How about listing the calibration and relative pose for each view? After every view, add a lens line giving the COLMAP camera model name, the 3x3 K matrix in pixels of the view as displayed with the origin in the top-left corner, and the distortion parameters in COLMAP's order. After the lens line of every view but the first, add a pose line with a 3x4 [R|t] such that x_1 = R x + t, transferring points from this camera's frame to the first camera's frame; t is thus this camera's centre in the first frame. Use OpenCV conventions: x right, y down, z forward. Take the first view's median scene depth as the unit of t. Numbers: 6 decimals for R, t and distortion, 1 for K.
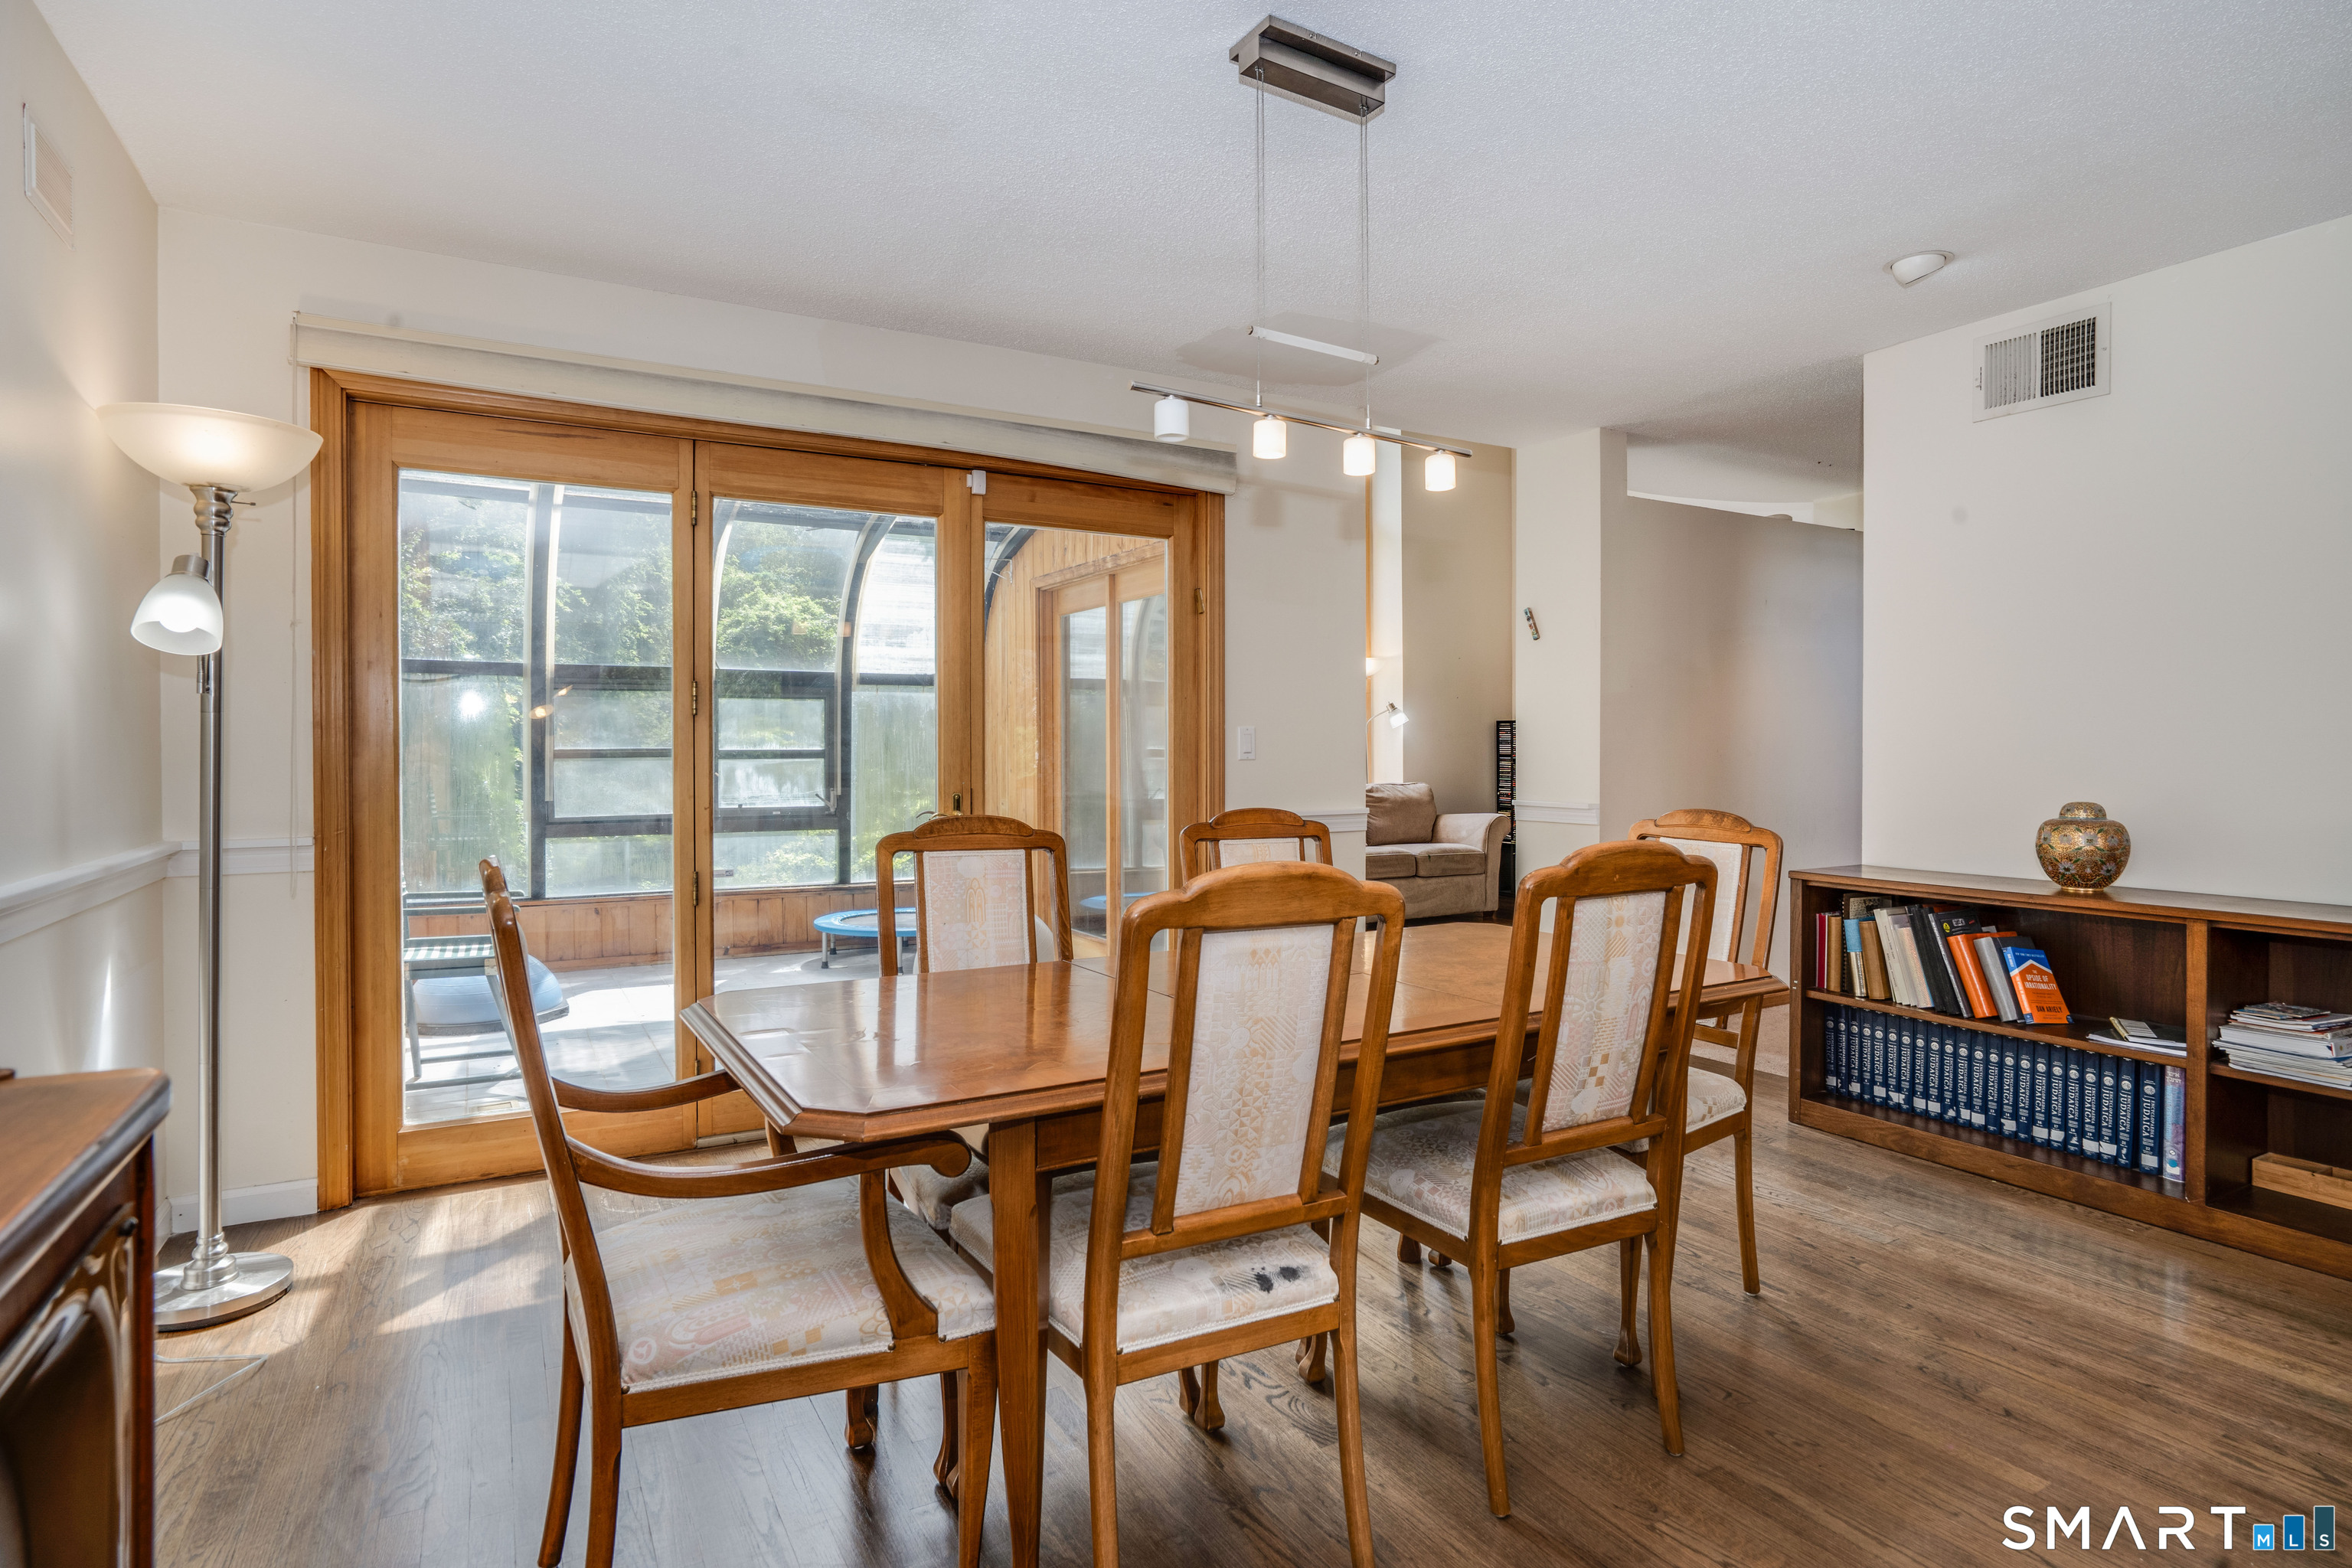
lens RADIAL K [[1184.7, 0, 1168.9], [0, 1184.7, 763.9], [0, 0, 1]] dist [-0.007218, 0.001557]
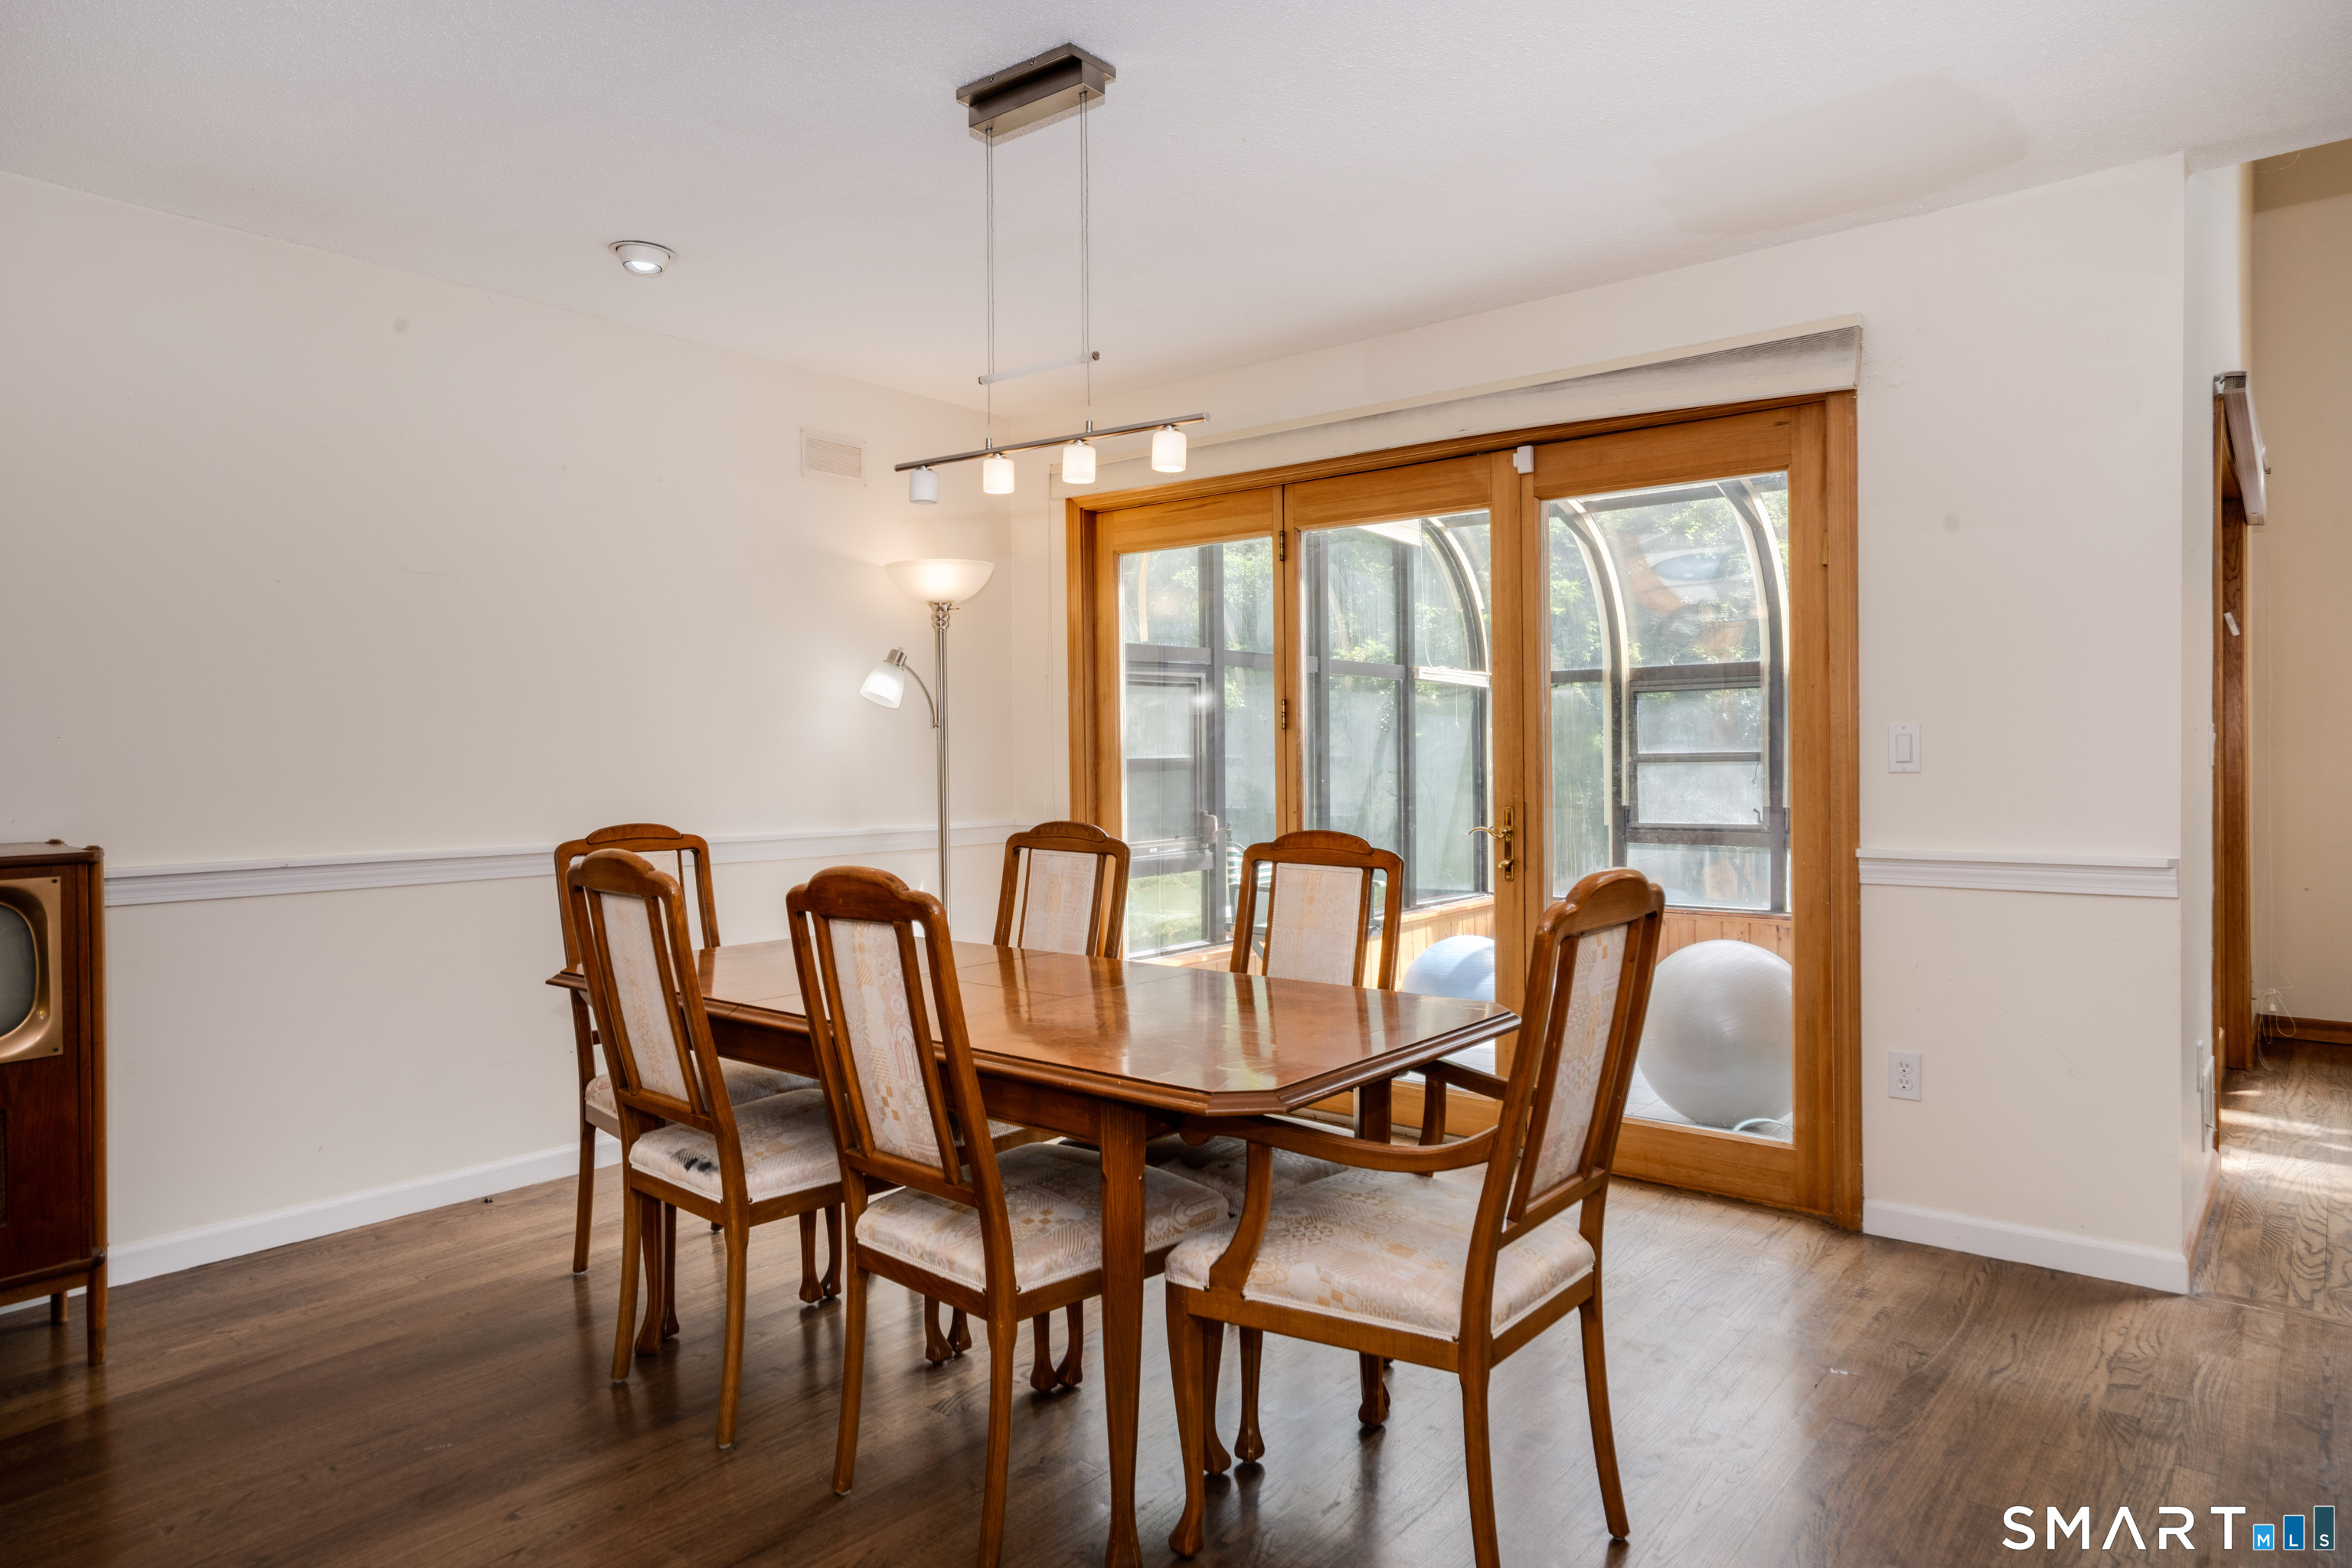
lens RADIAL K [[1378.4, 0, 1176.8], [0, 1378.4, 763.6], [0, 0, 1]] dist [-0.009708, -0.000180]
pose [[0.375320, 0.006940, -0.926869, 0.795946], [-0.006280, 0.999968, 0.004944, -0.014379], [0.926874, 0.003965, 0.375352, 0.420430]]
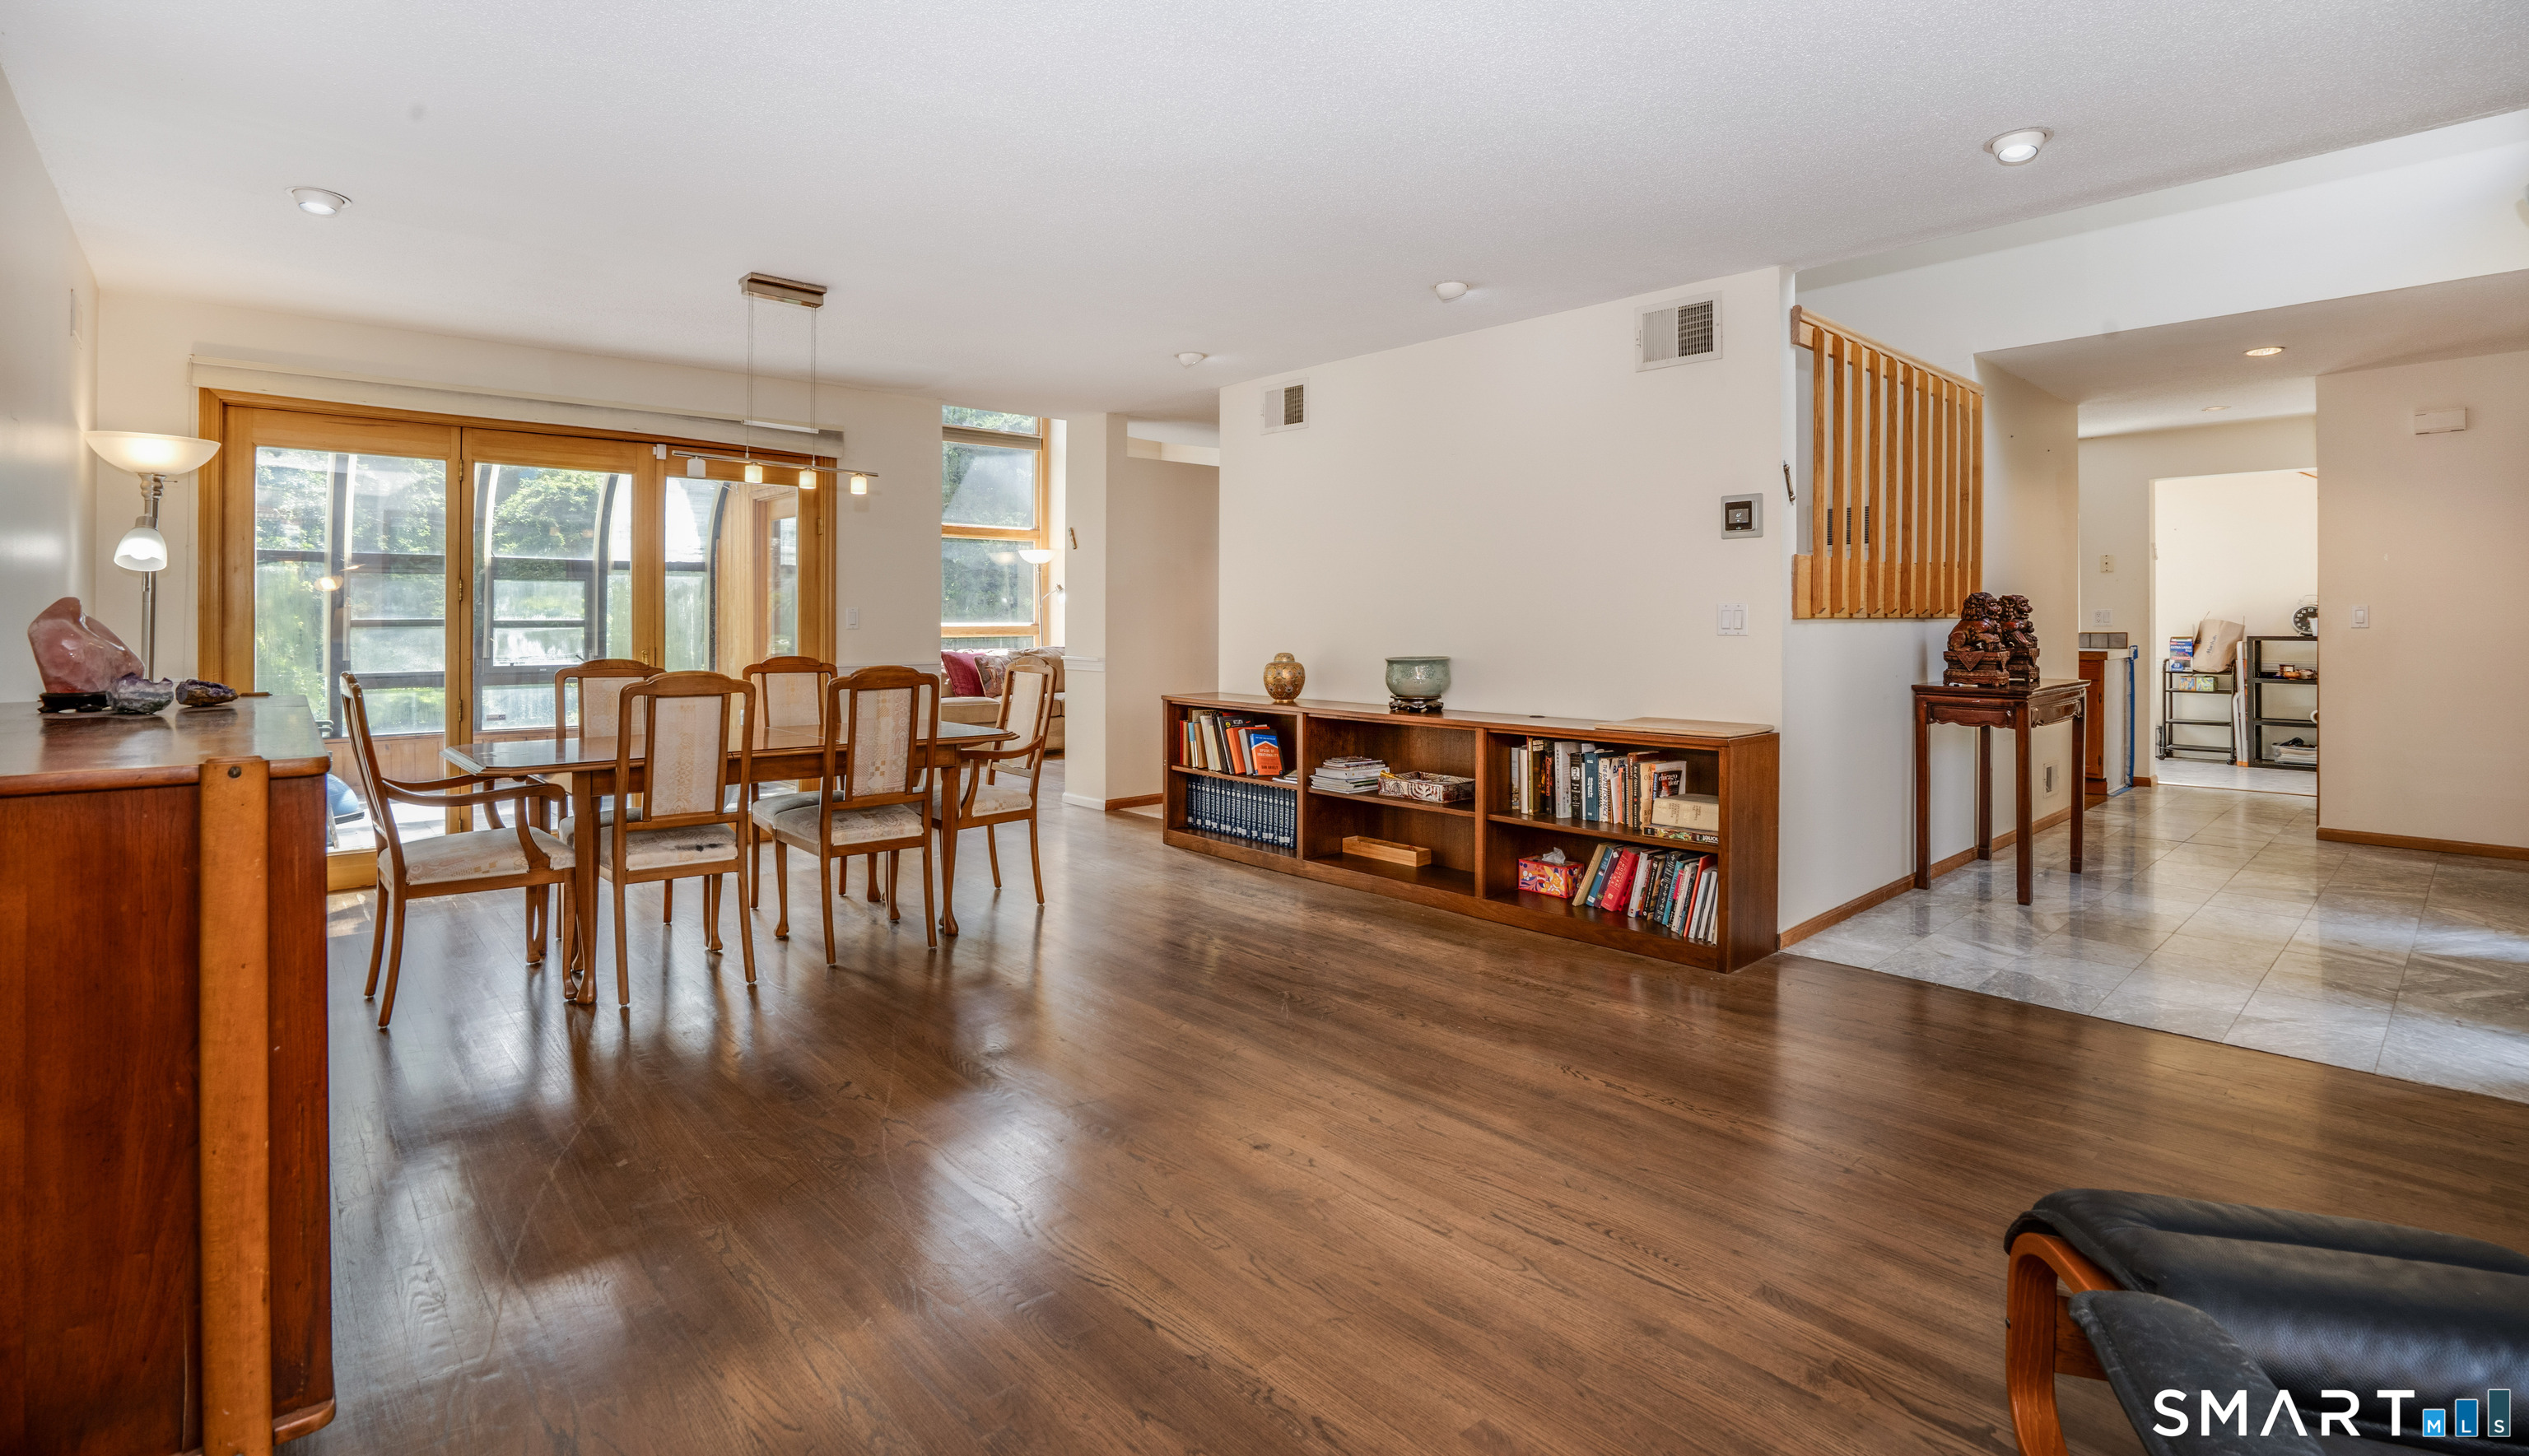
lens RADIAL K [[1114.3, 0, 1167.7], [0, 1114.3, 621.1], [0, 0, 1]] dist [-0.002167, 0.000539]
pose [[0.986619, 0.001562, 0.163034, 0.294425], [-0.000128, 0.999961, -0.008805, -0.001607], [-0.163042, 0.008666, 0.986581, -0.632294]]
